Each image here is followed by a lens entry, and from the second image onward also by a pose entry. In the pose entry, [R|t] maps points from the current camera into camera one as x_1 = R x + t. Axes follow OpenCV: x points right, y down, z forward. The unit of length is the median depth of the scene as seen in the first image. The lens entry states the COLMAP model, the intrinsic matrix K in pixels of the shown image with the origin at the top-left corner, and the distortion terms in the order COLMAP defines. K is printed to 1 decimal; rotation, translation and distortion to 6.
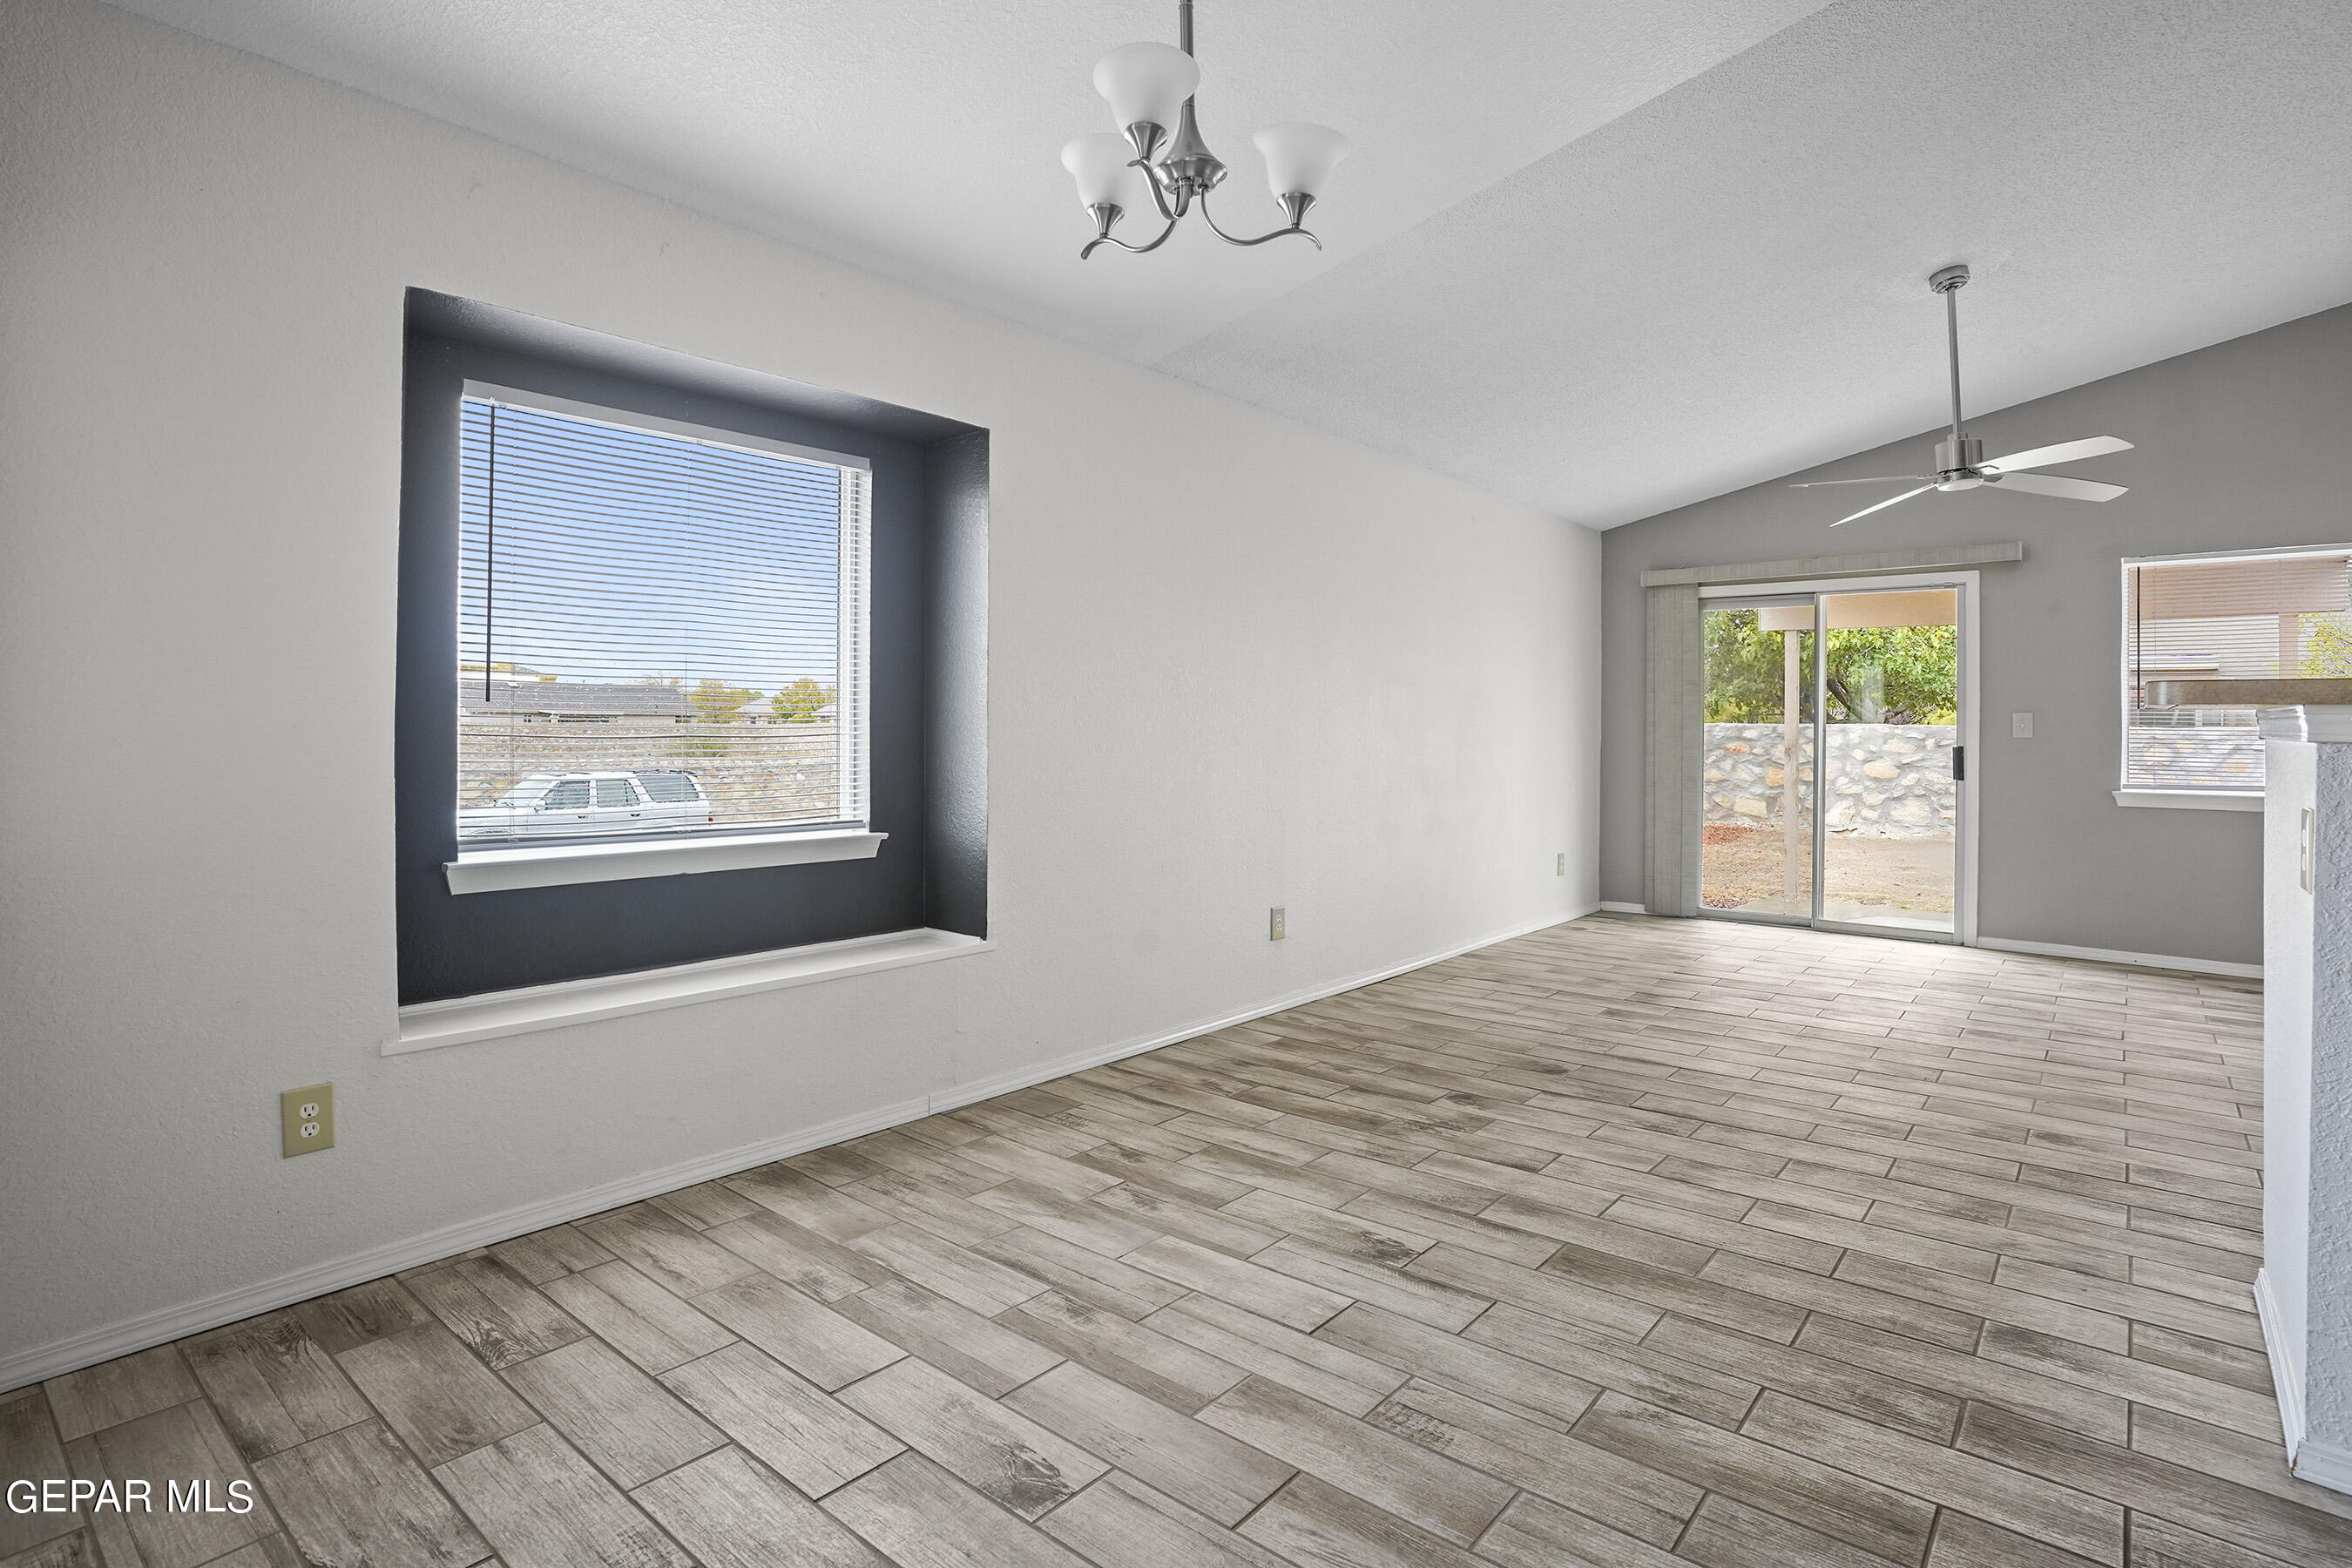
lens RADIAL K [[1186.4, 0, 1162.0], [0, 1186.4, 764.6], [0, 0, 1]] dist [-0.081139, 0.040570]
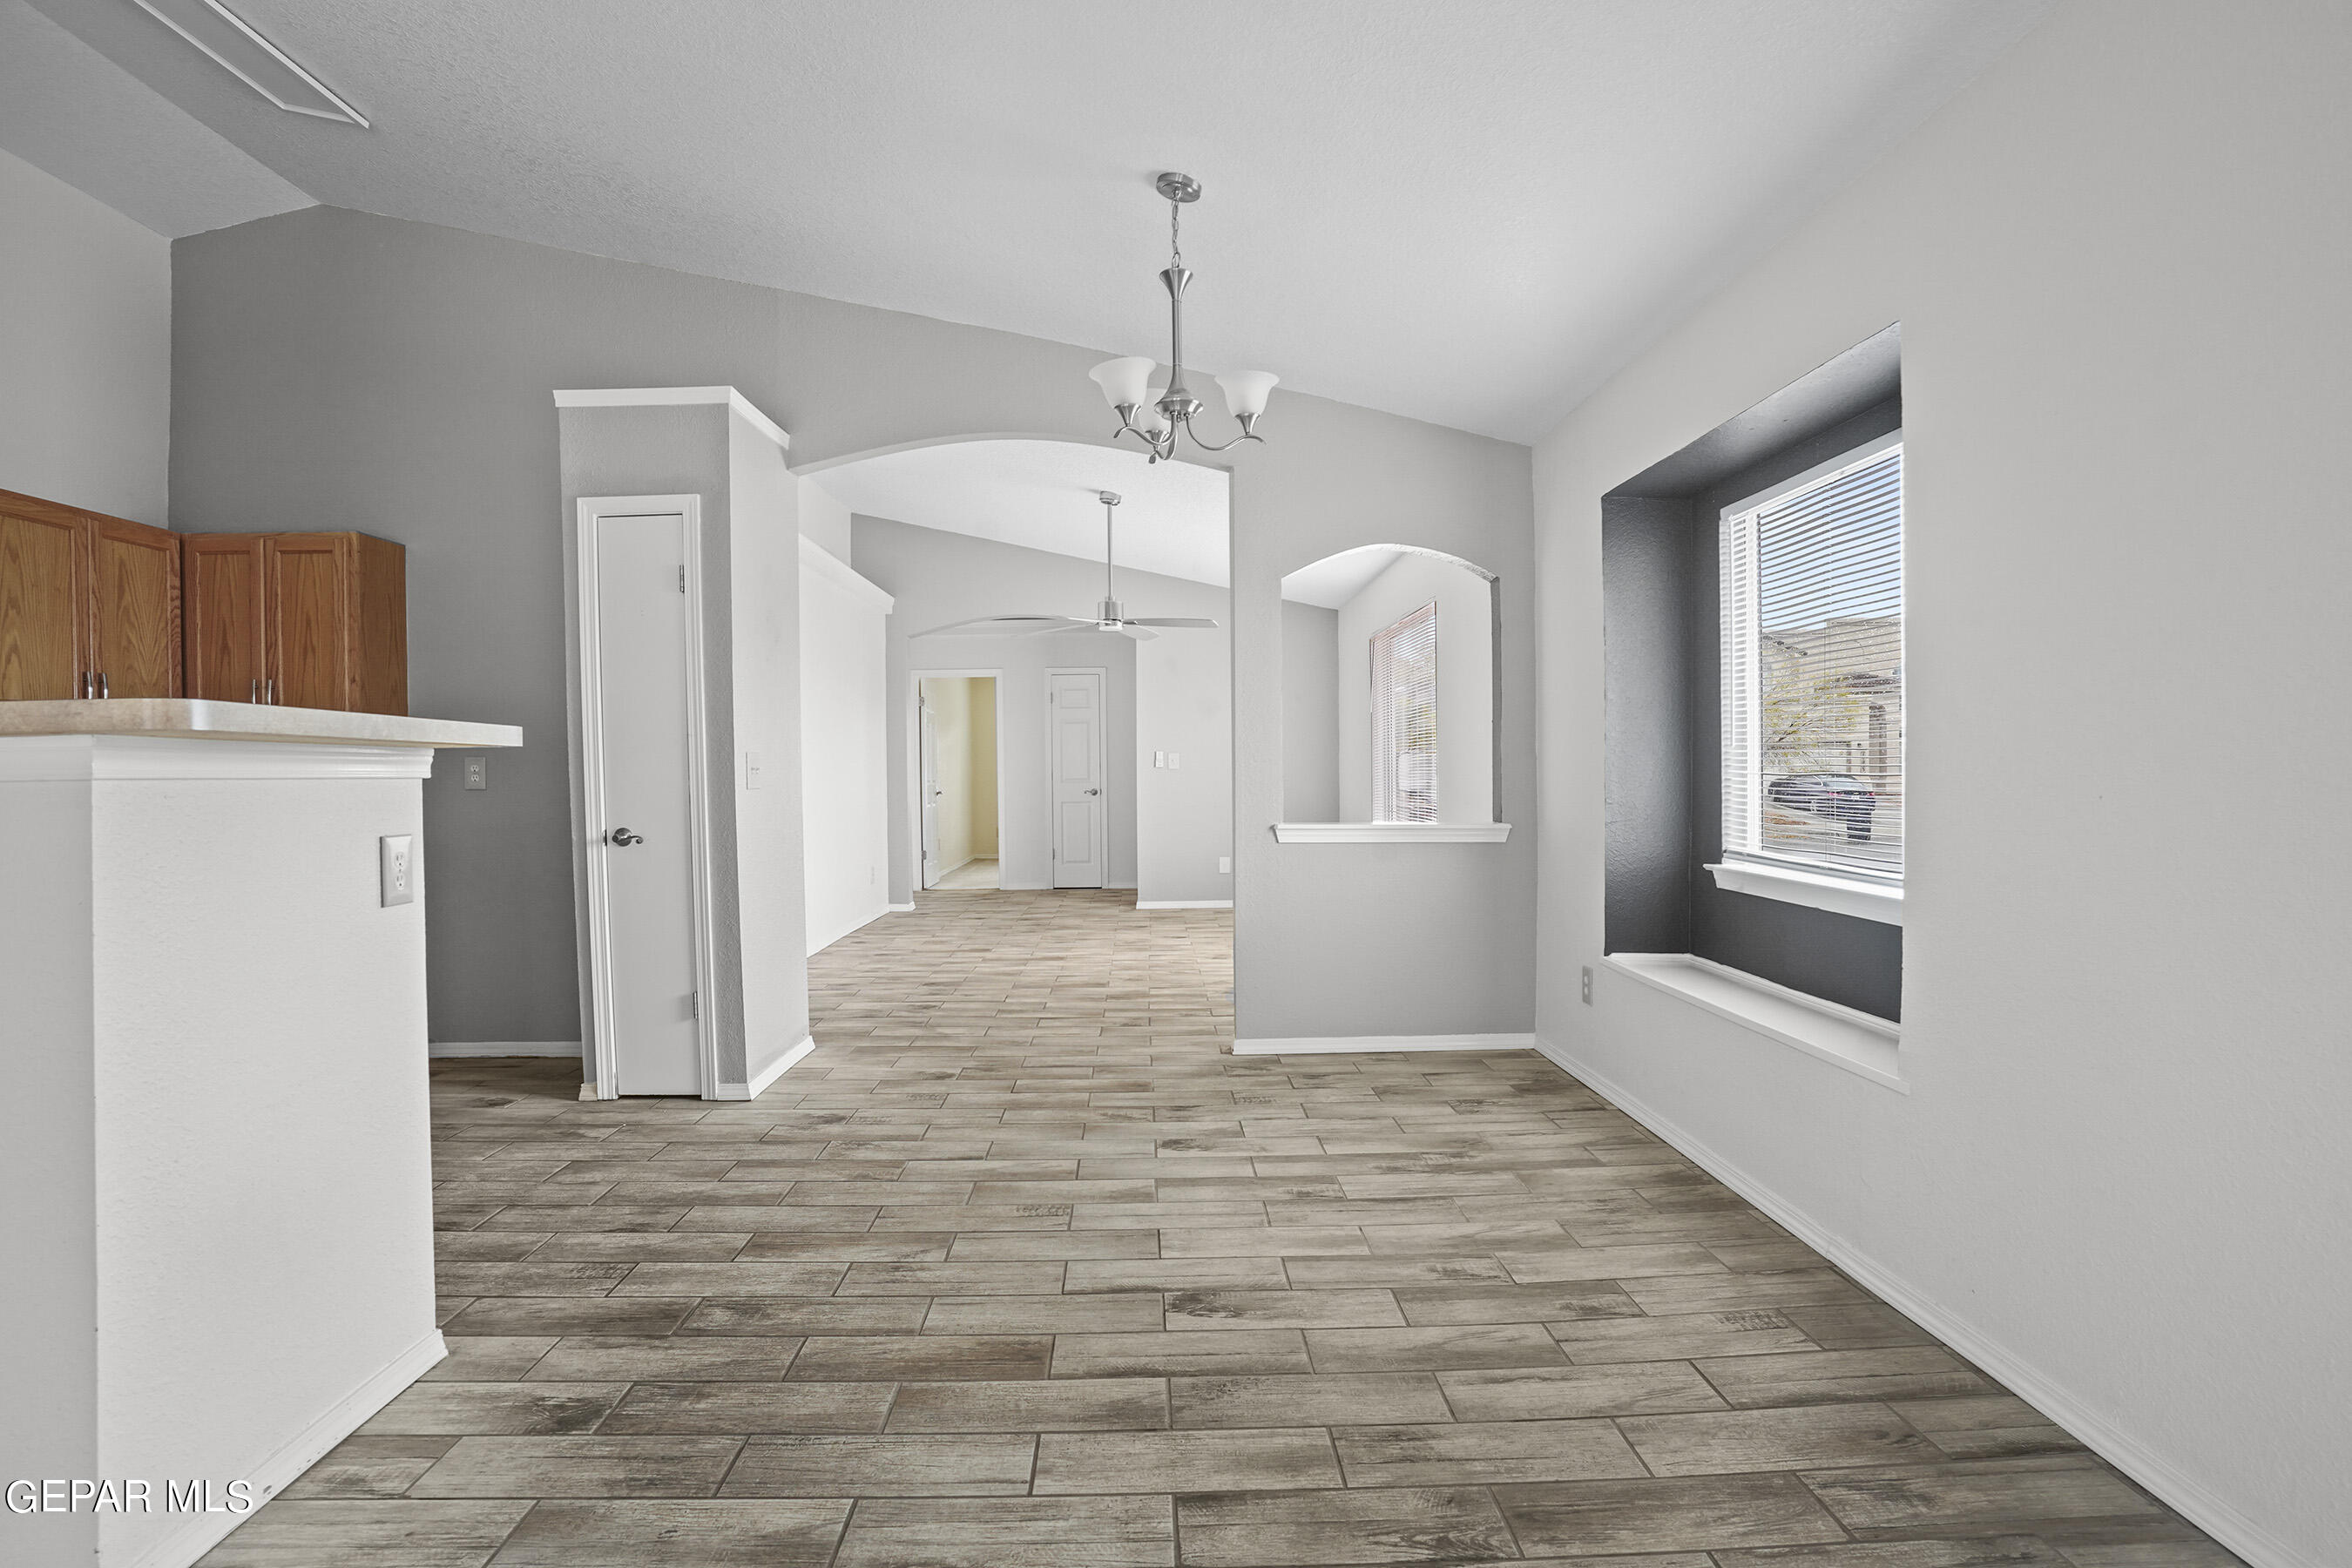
lens RADIAL K [[1186.4, 0, 1162.0], [0, 1186.4, 764.6], [0, 0, 1]] dist [-0.081139, 0.040570]
pose [[-0.750510, -0.003183, -0.660852, 0.639388], [-0.017498, 0.999734, 0.015057, -0.033304], [0.660628, 0.022864, -0.750365, 1.270760]]
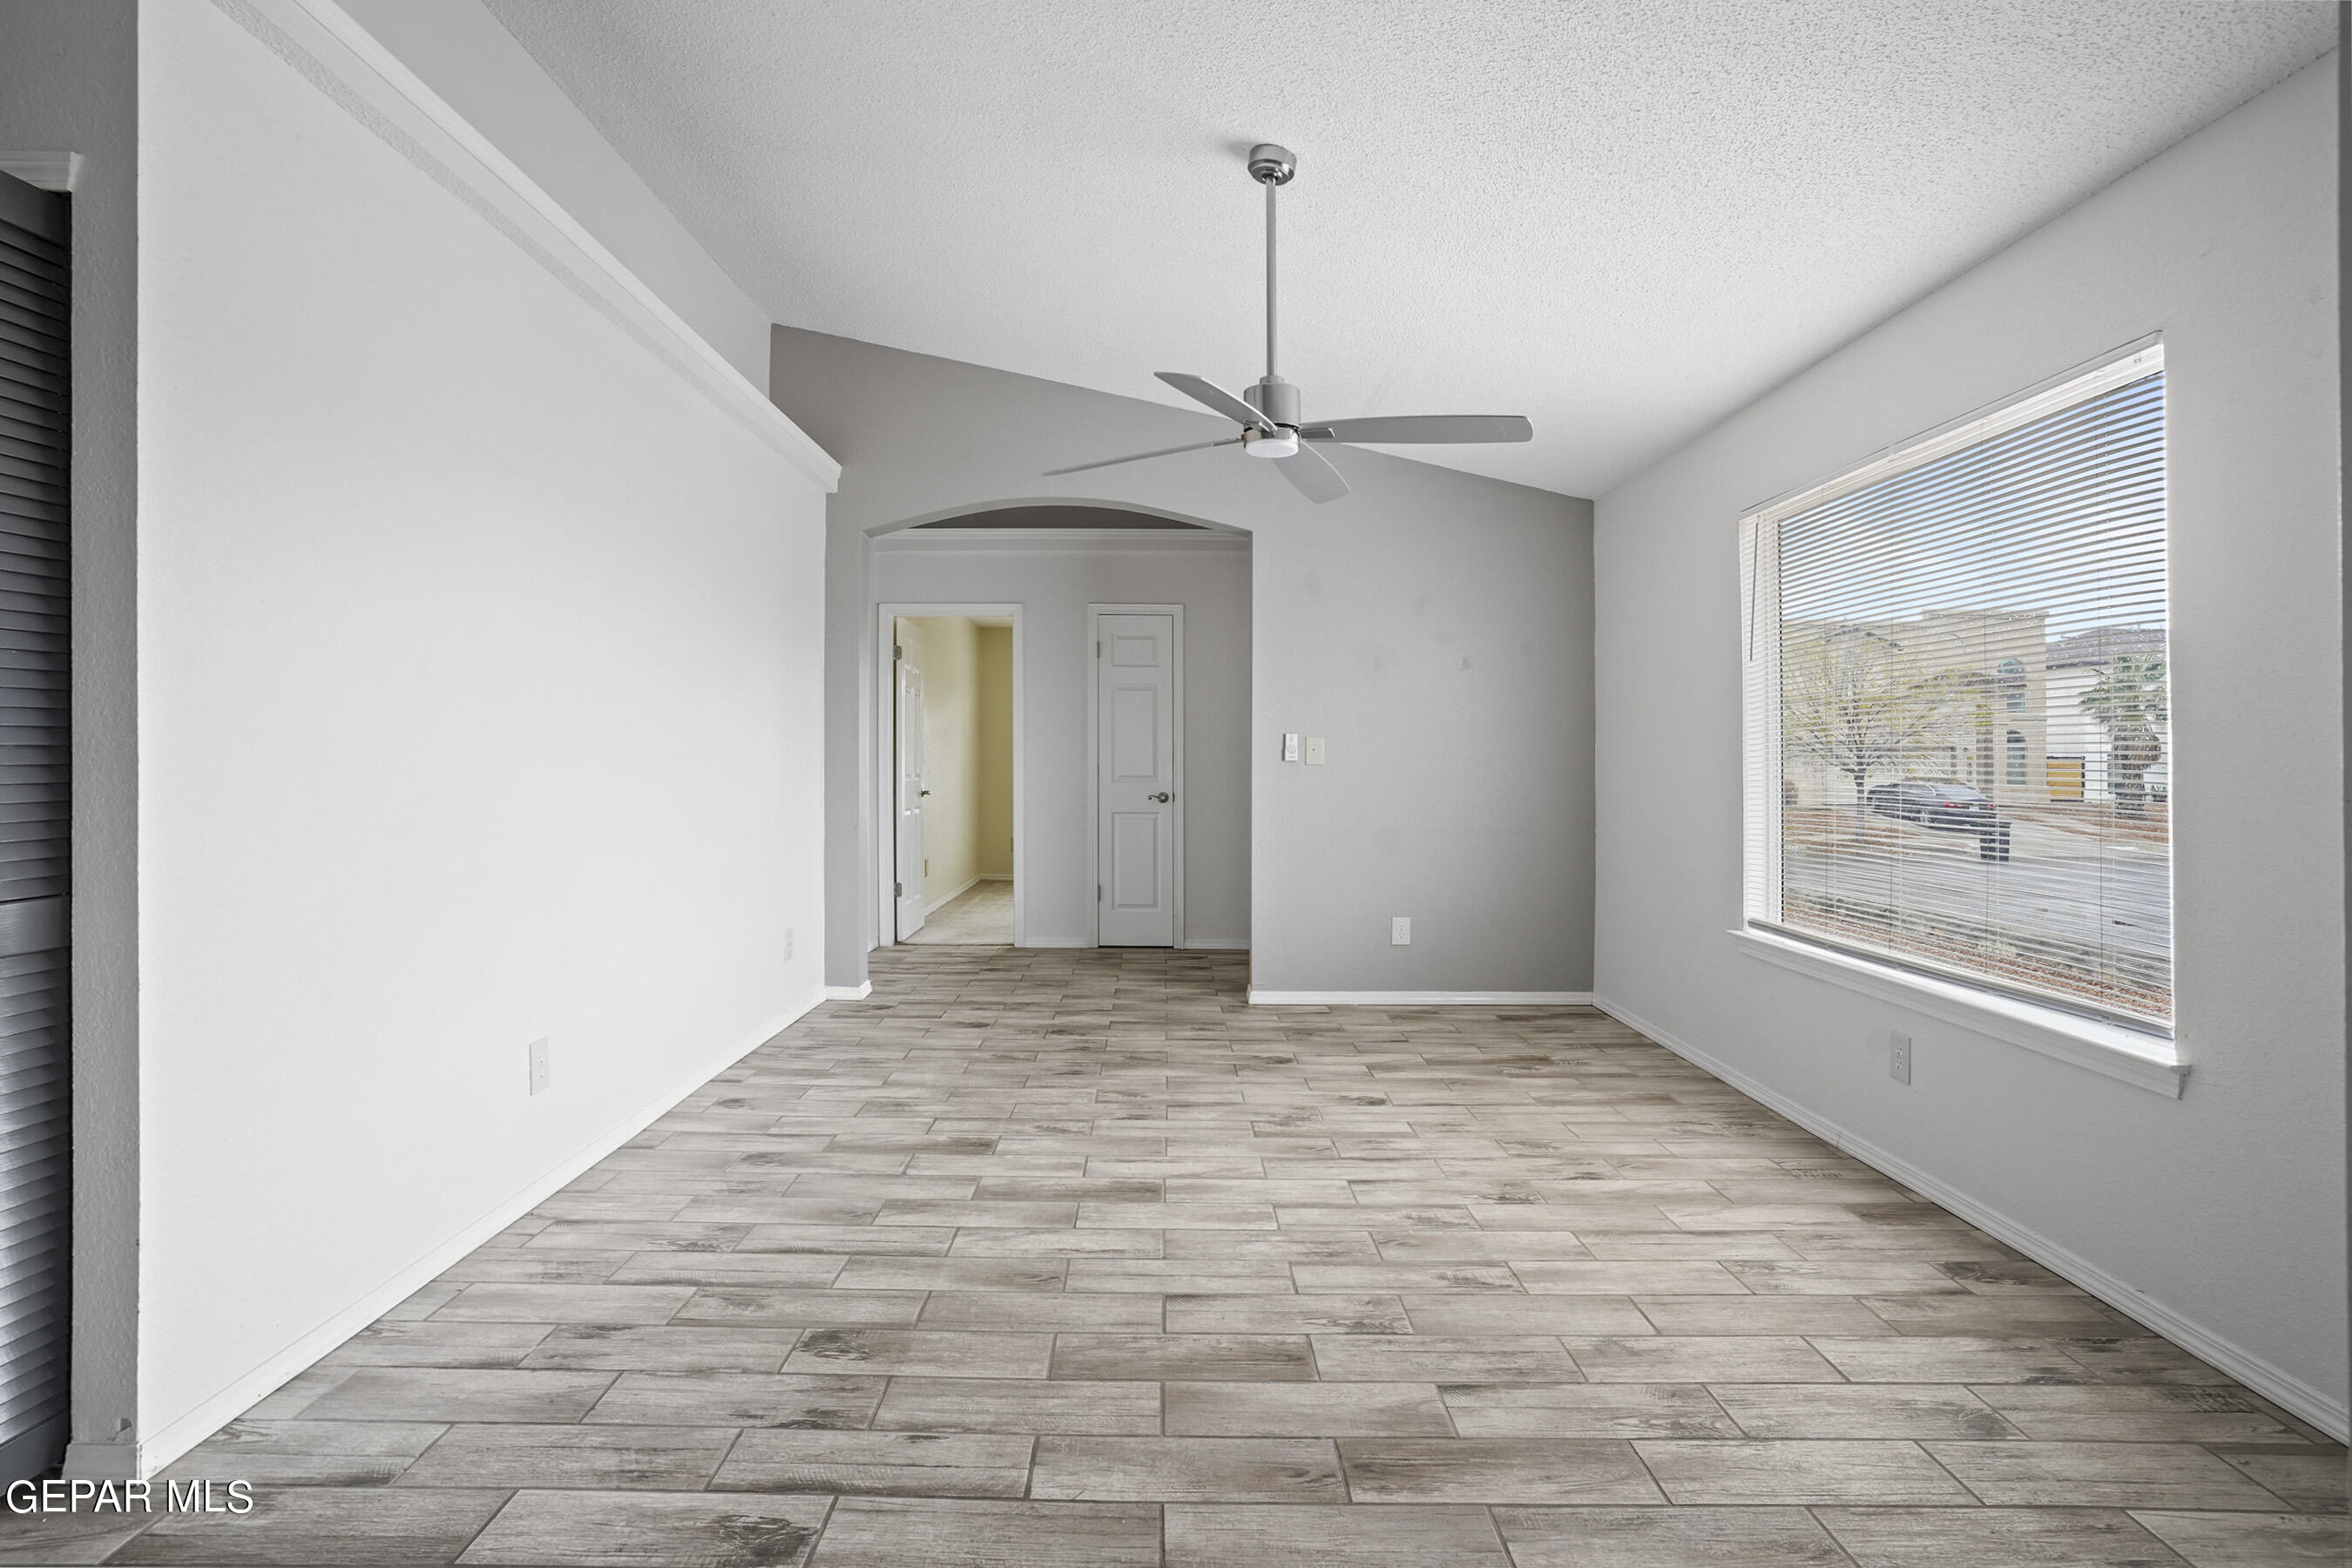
lens RADIAL K [[1186.4, 0, 1162.0], [0, 1186.4, 764.6], [0, 0, 1]] dist [-0.081139, 0.040570]
pose [[-0.759046, -0.013165, -0.650904, 0.000832], [-0.036042, 0.999112, 0.021823, -0.008859], [0.650039, 0.040024, -0.758846, 0.303305]]
